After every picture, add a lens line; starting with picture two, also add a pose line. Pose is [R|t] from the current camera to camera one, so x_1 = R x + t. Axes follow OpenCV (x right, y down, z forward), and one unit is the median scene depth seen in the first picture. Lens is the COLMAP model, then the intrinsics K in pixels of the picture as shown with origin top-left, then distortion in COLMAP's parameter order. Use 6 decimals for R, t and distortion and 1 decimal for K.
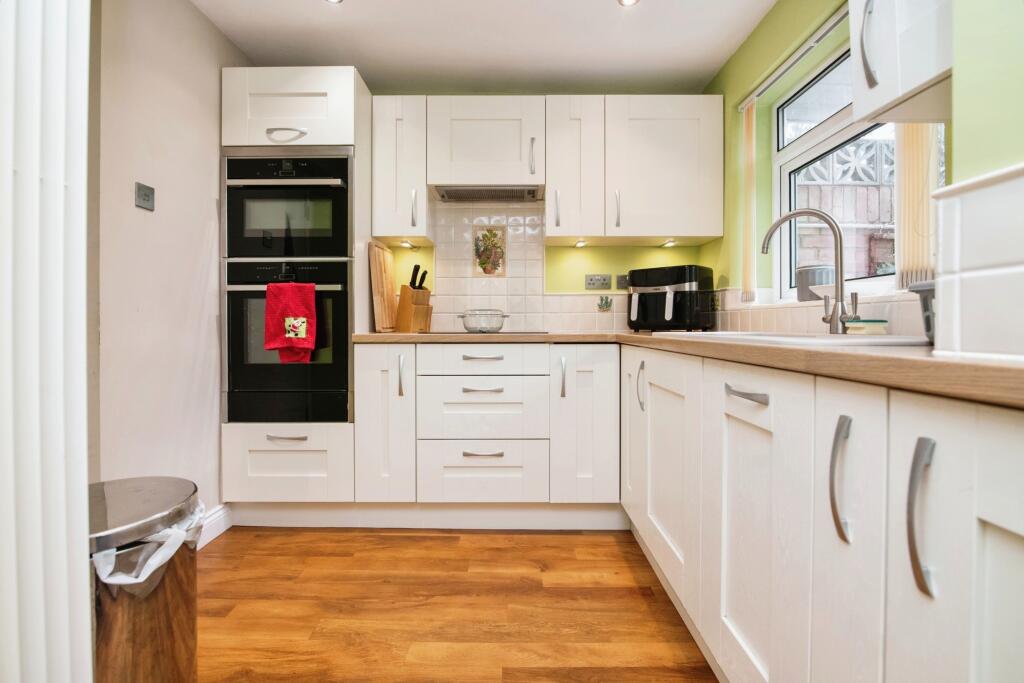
lens RADIAL K [[476.0, 0, 514.3], [0, 476.0, 334.7], [0, 0, 1]] dist [-0.018810, 0.000204]
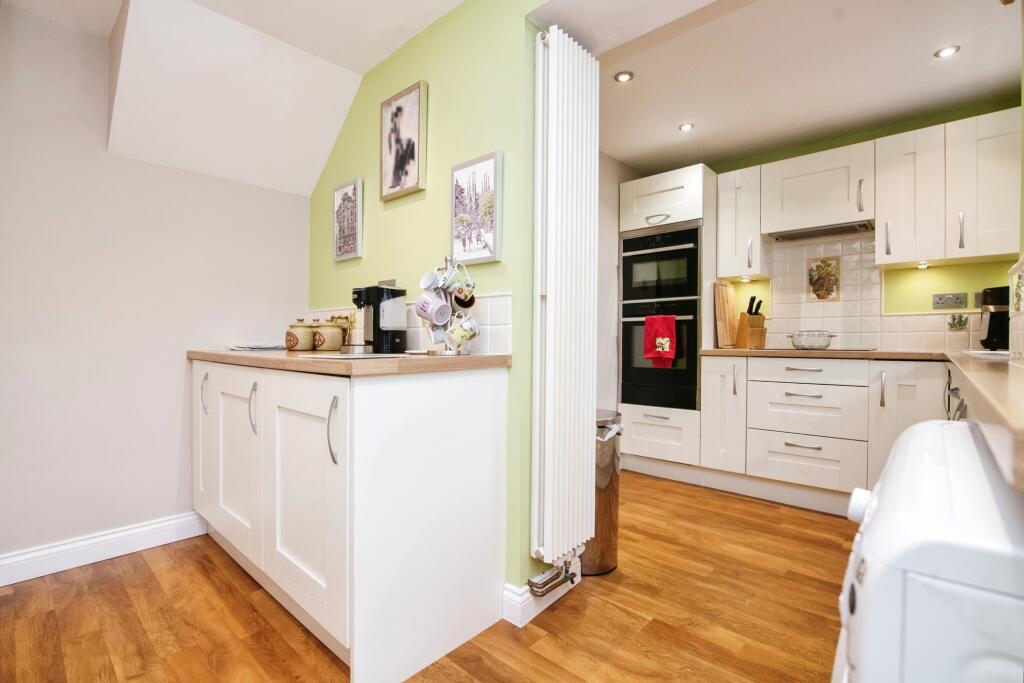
lens RADIAL K [[476.0, 0, 511.9], [0, 476.0, 341.8], [0, 0, 1]] dist [-0.018810, 0.000204]
pose [[0.738815, 0.003037, -0.673902, 0.201767], [-0.016152, 0.999782, -0.013202, 0.004085], [0.673715, 0.020639, 0.738703, -0.438003]]
